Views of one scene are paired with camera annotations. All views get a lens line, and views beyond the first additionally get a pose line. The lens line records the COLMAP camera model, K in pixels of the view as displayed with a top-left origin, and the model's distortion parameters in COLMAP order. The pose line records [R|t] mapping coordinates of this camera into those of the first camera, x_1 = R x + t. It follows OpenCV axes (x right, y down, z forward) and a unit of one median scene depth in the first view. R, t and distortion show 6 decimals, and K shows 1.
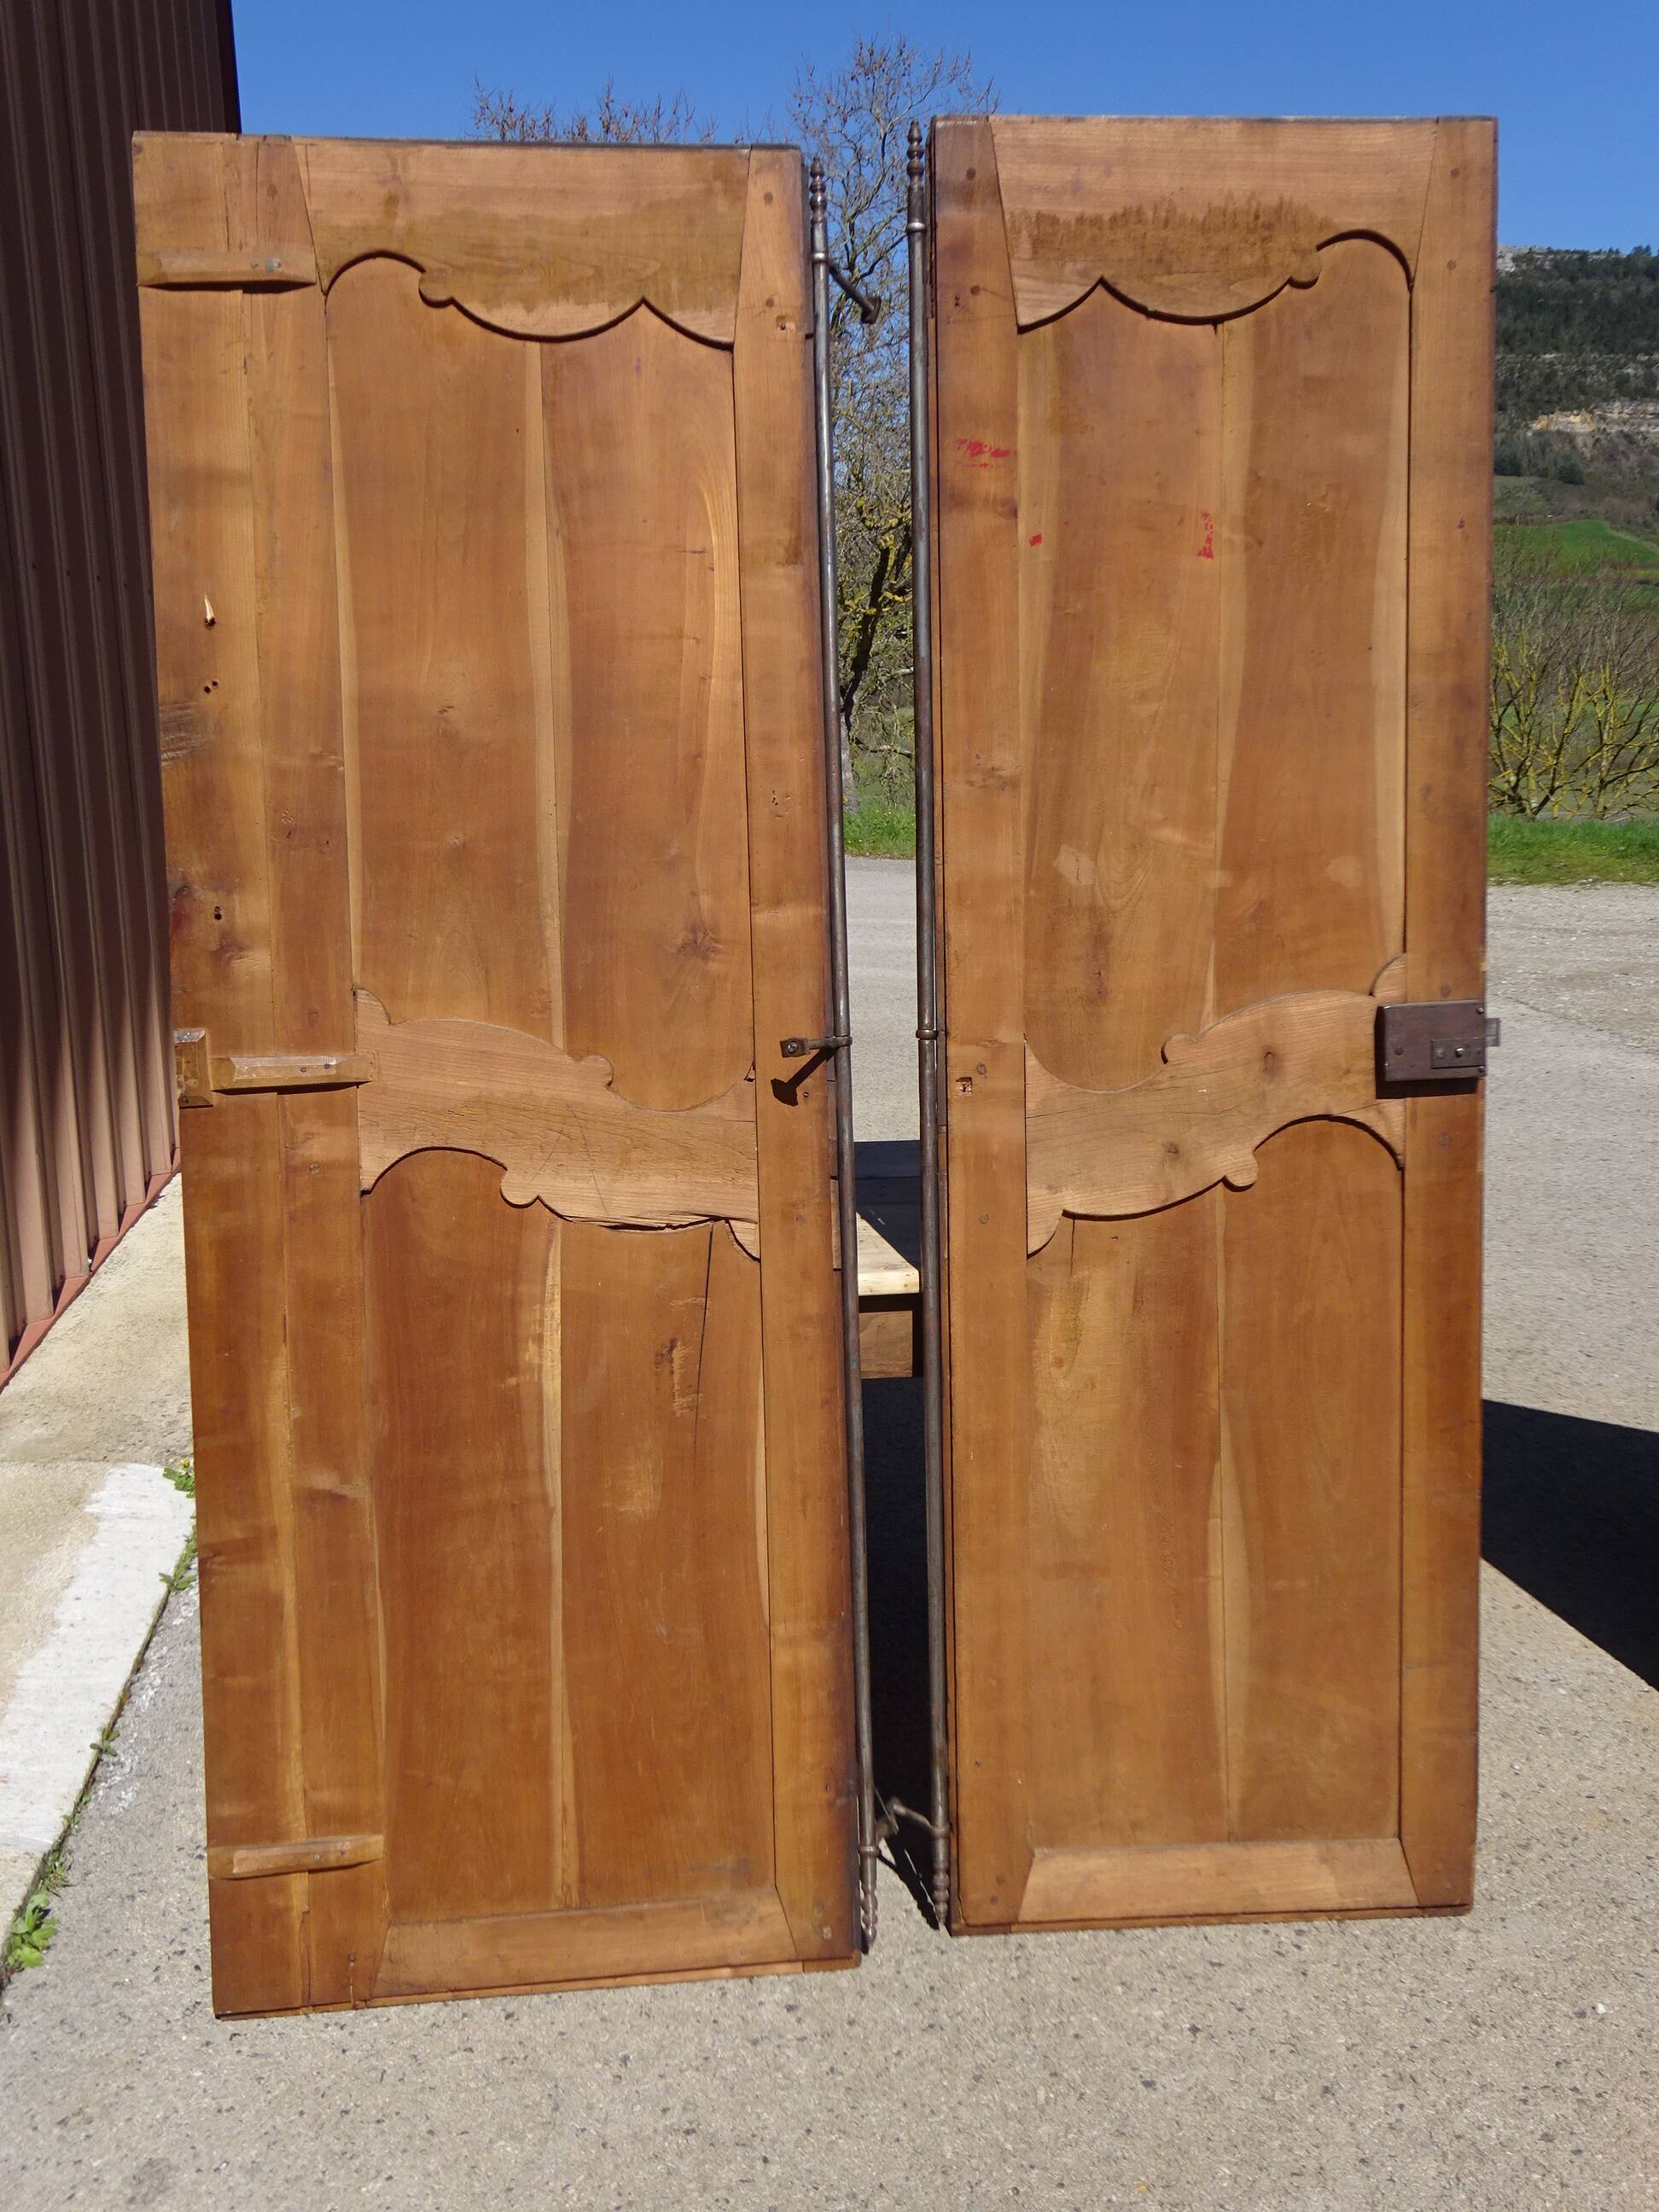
lens RADIAL K [[2203.3, 0, 831.3], [0, 2203.3, 1105.4], [0, 0, 1]] dist [0.070629, -0.014343]
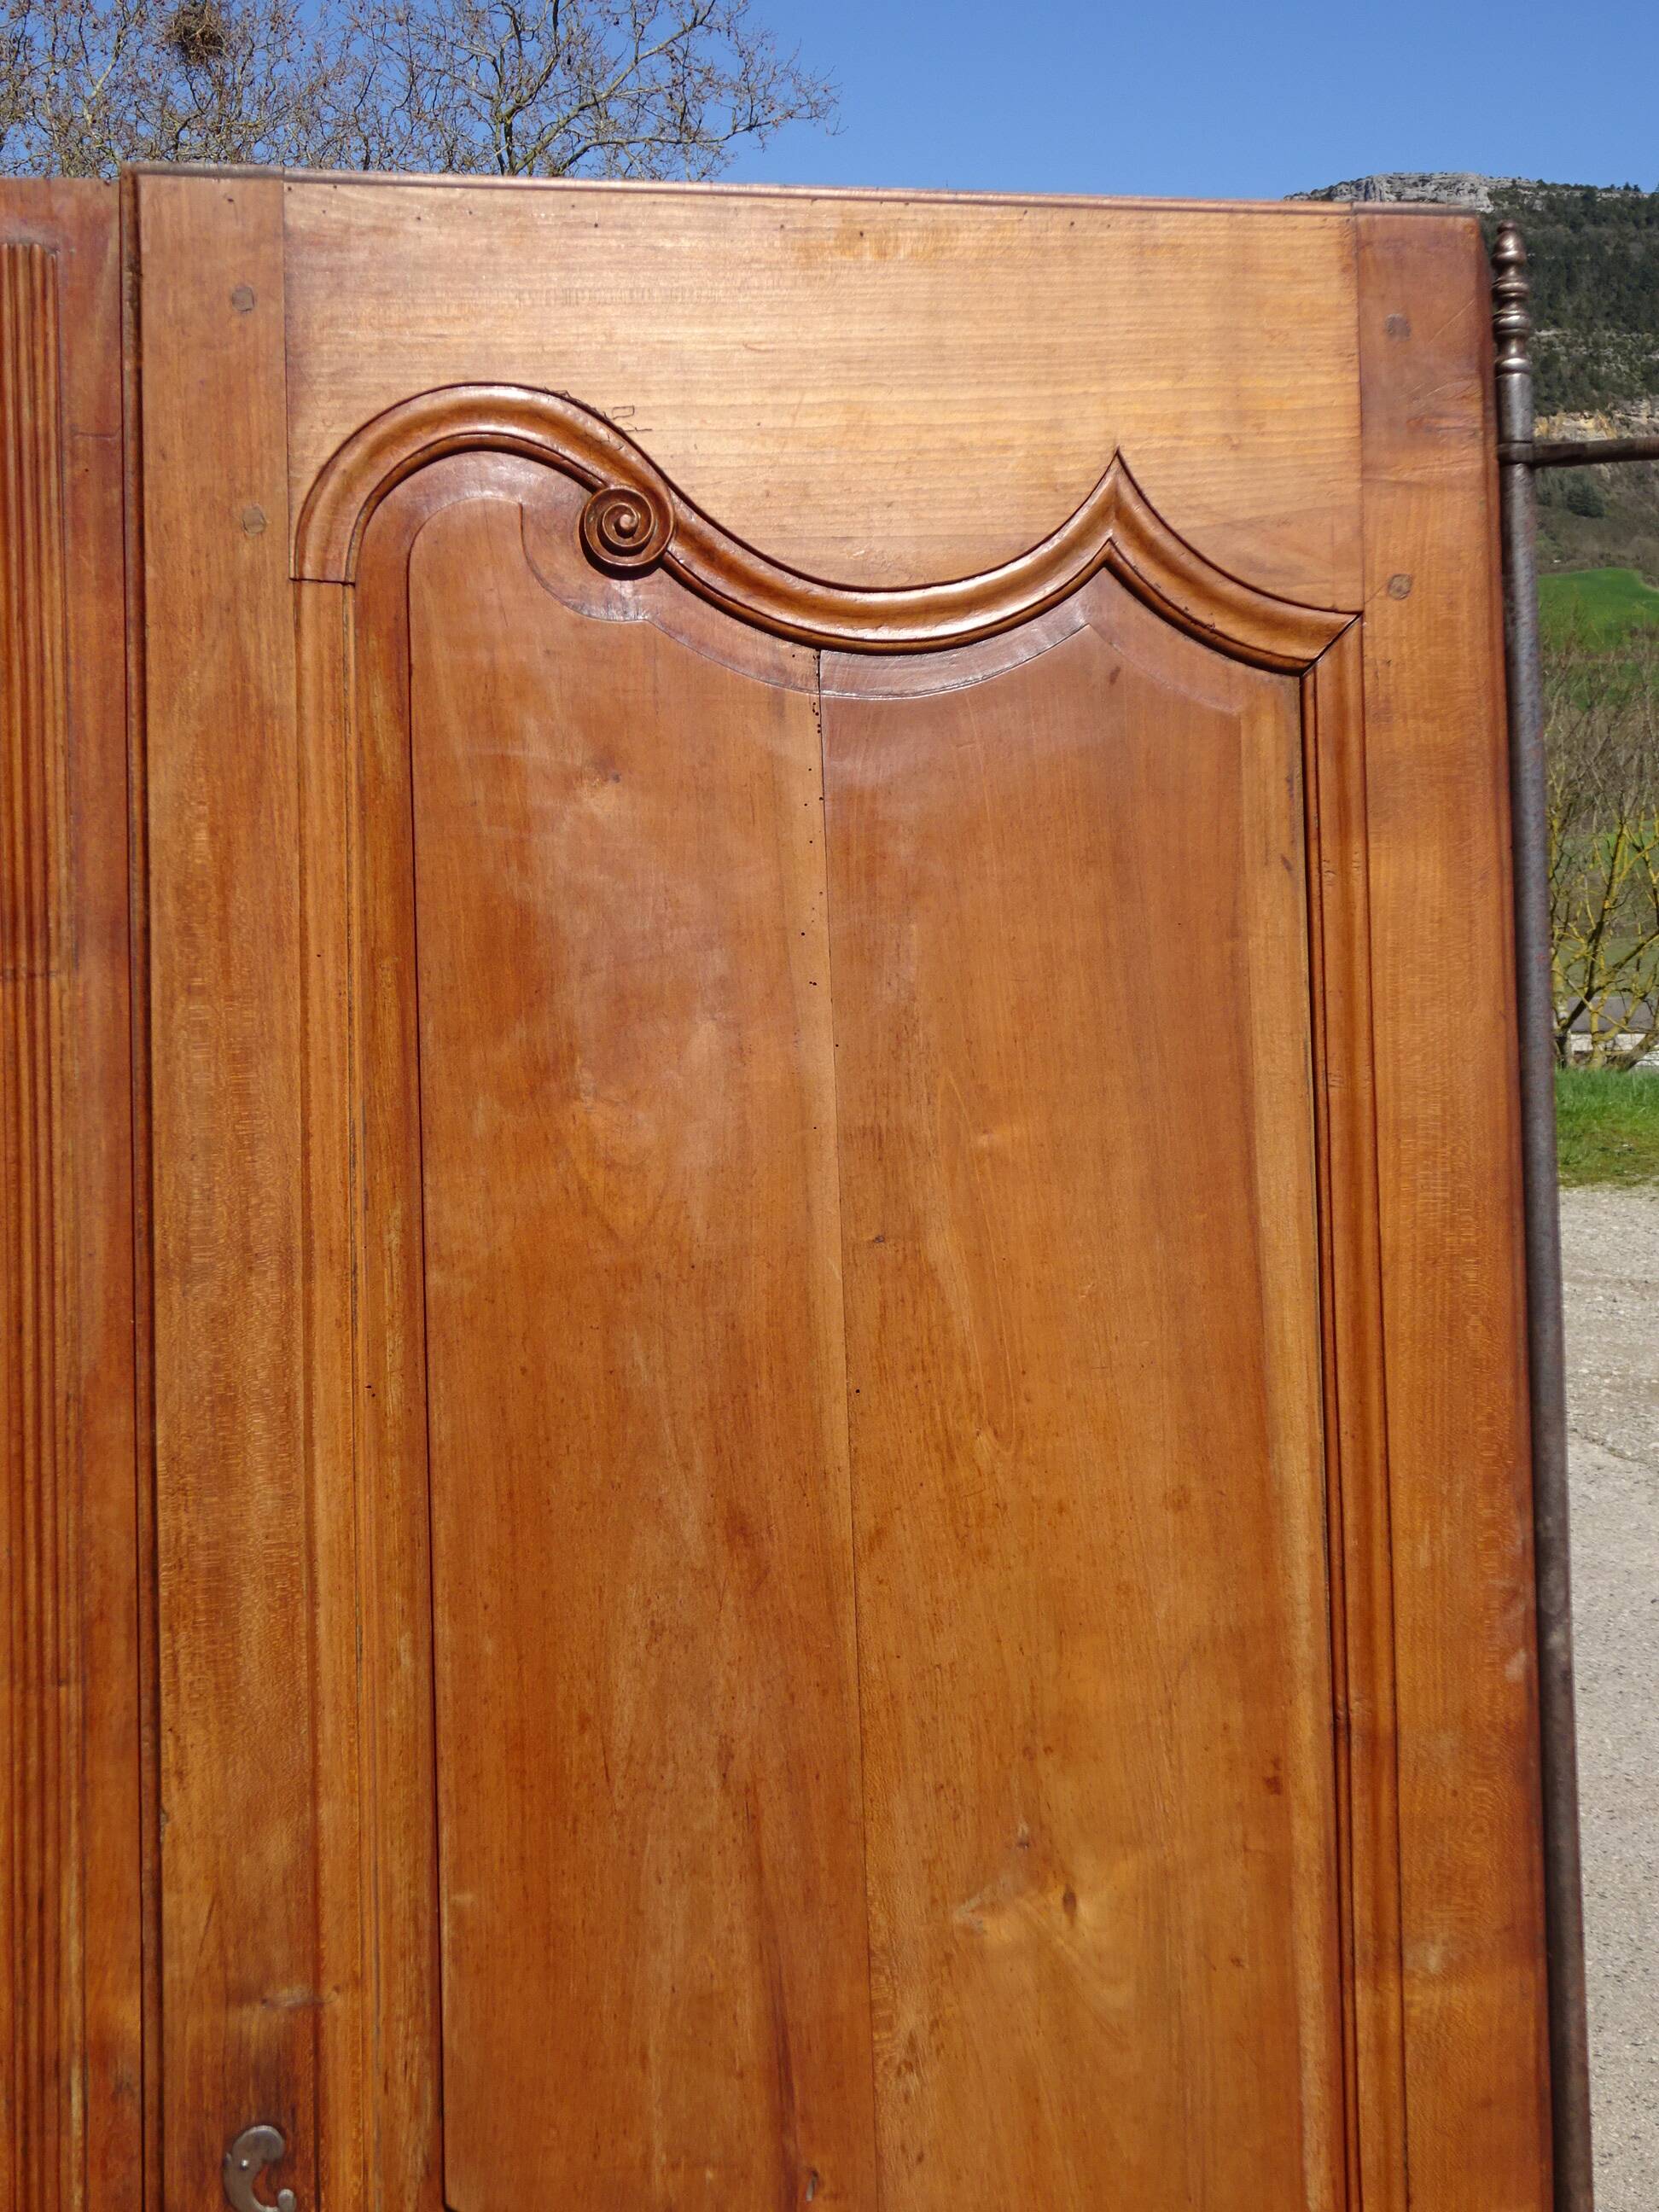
lens RADIAL K [[3358.1, 0, 821.9], [0, 3358.1, 1112.3], [0, 0, 1]] dist [0.020762, 0.067053]
pose [[0.995593, -0.002512, 0.093747, 0.065856], [0.010698, 0.996158, -0.086922, -0.206316], [-0.093168, 0.087542, 0.991794, 0.390476]]
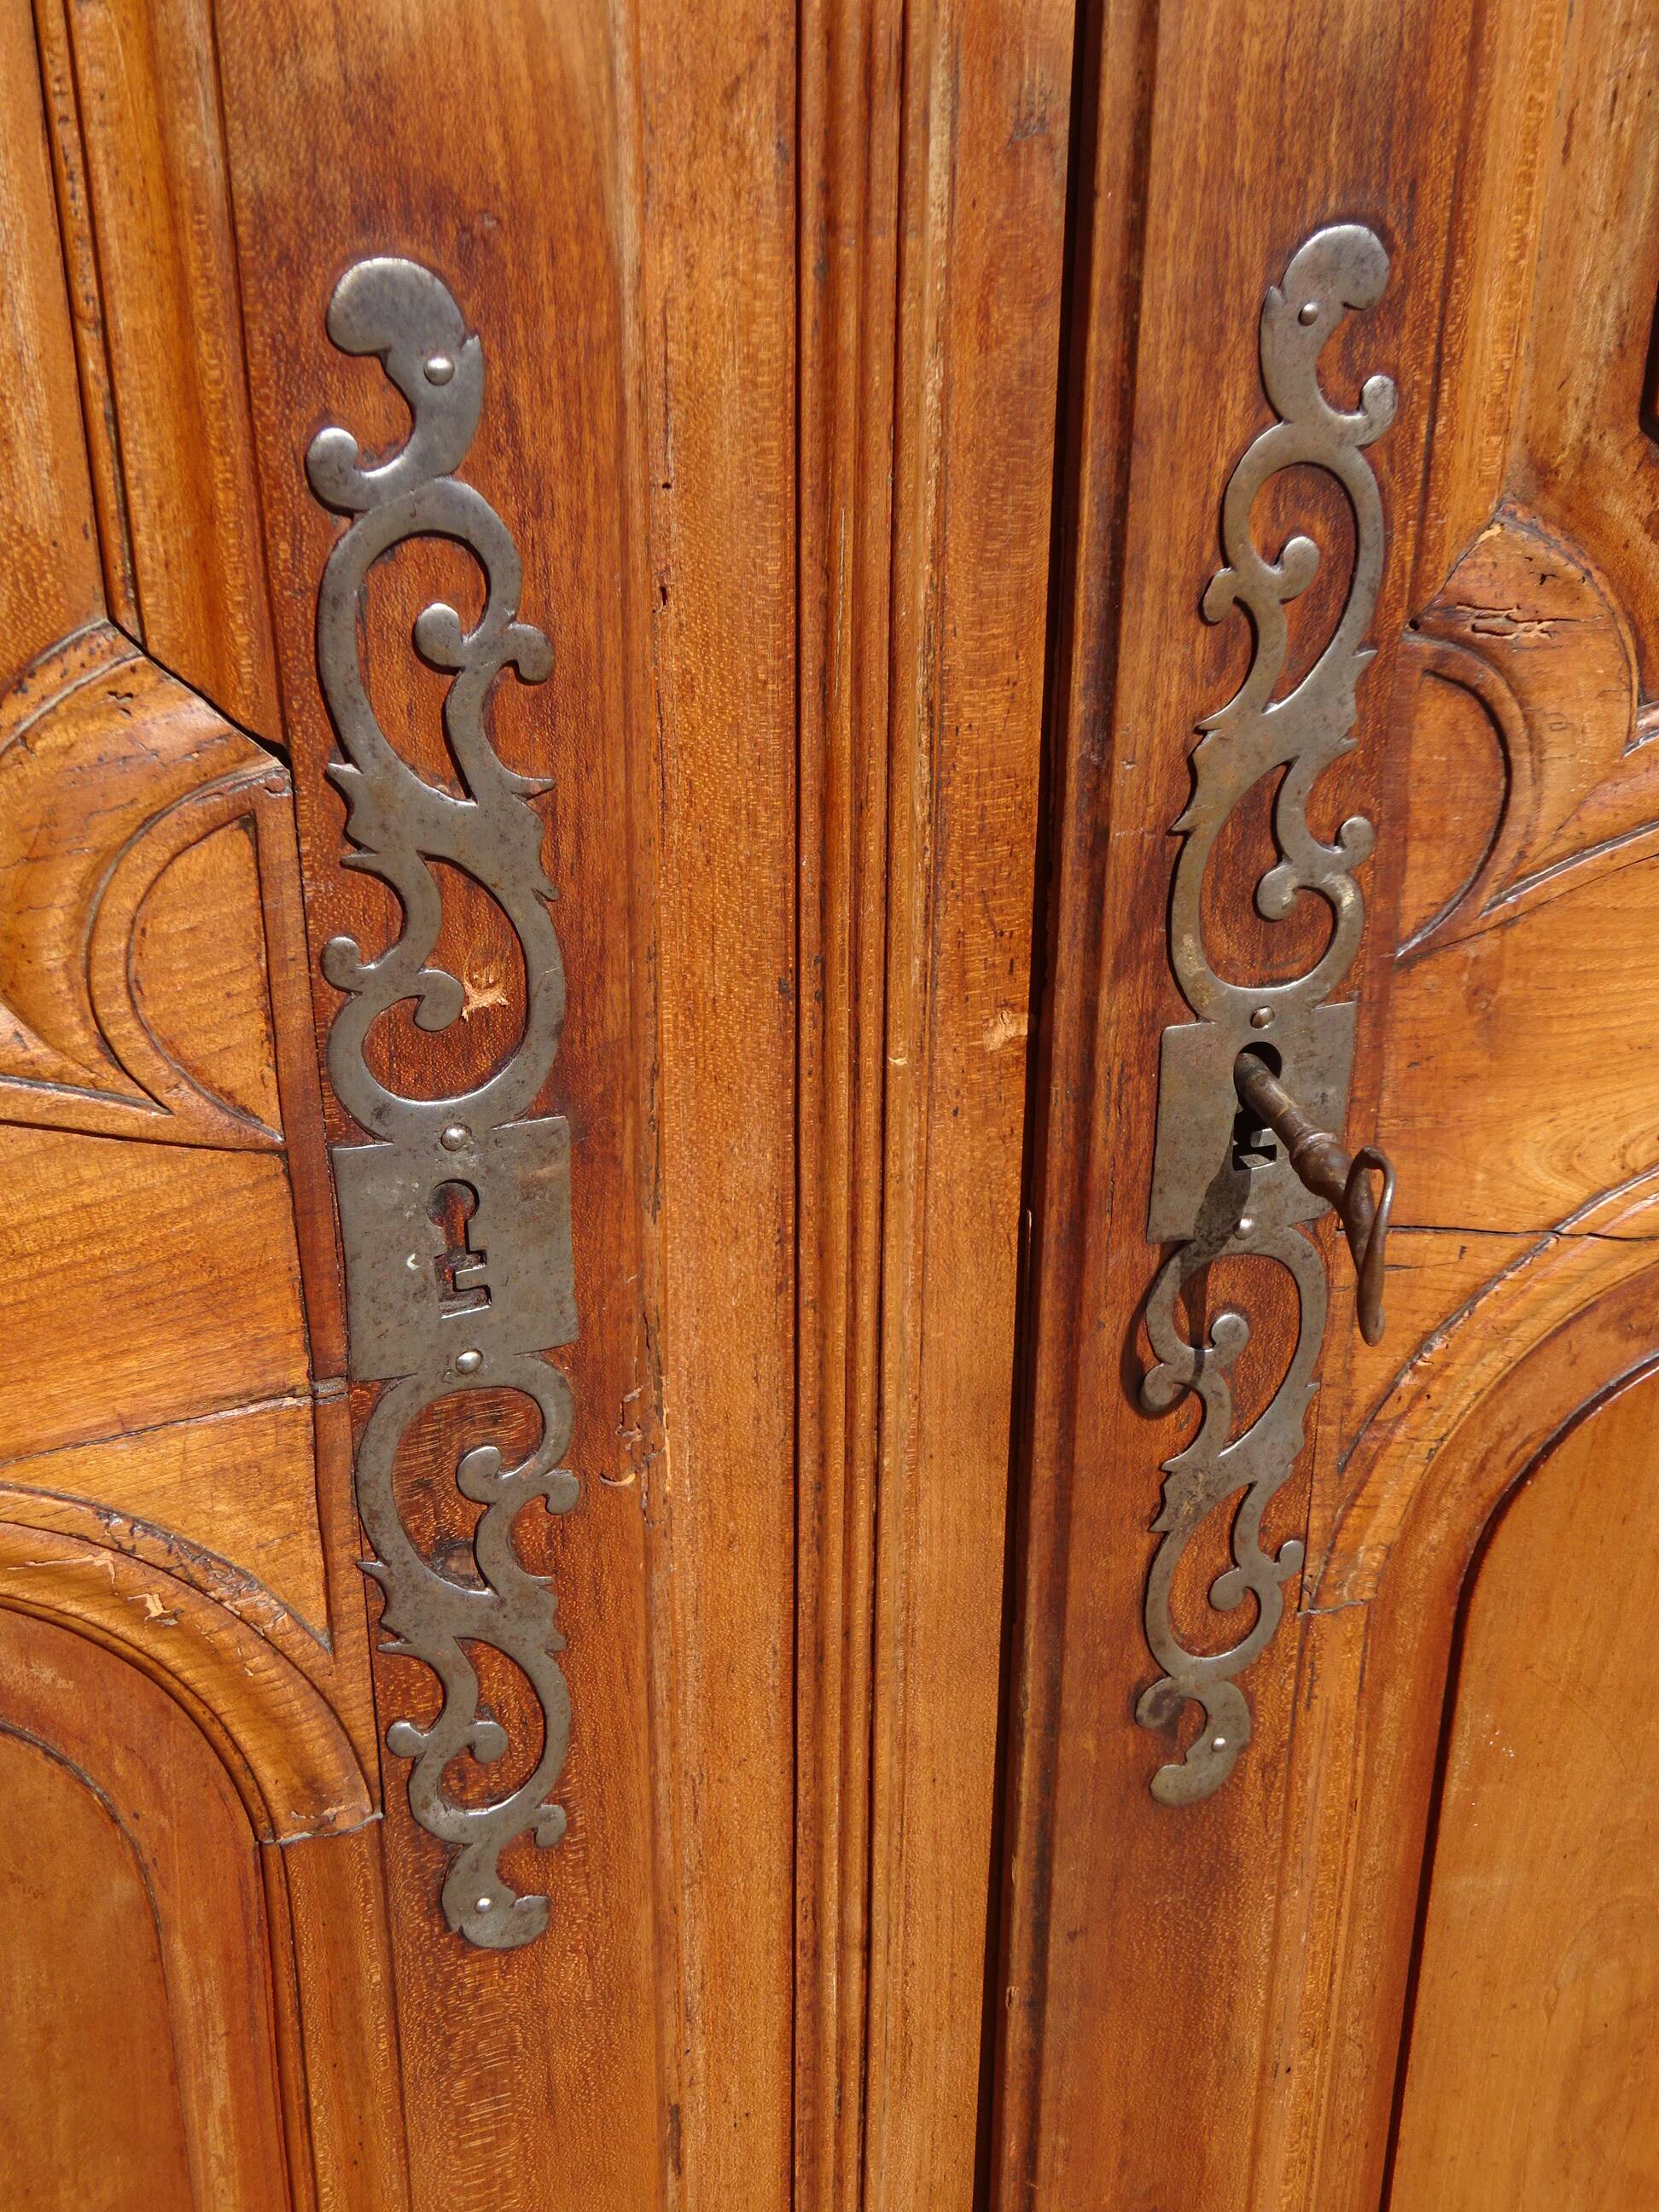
lens RADIAL K [[2522.8, 0, 822.0], [0, 2522.8, 1108.6], [0, 0, 1]] dist [0.014894, 0.054034]
pose [[0.959563, -0.099493, 0.263326, -0.069368], [-0.008126, 0.925276, 0.379208, -0.094244], [-0.281378, -0.366014, 0.887052, 0.809249]]
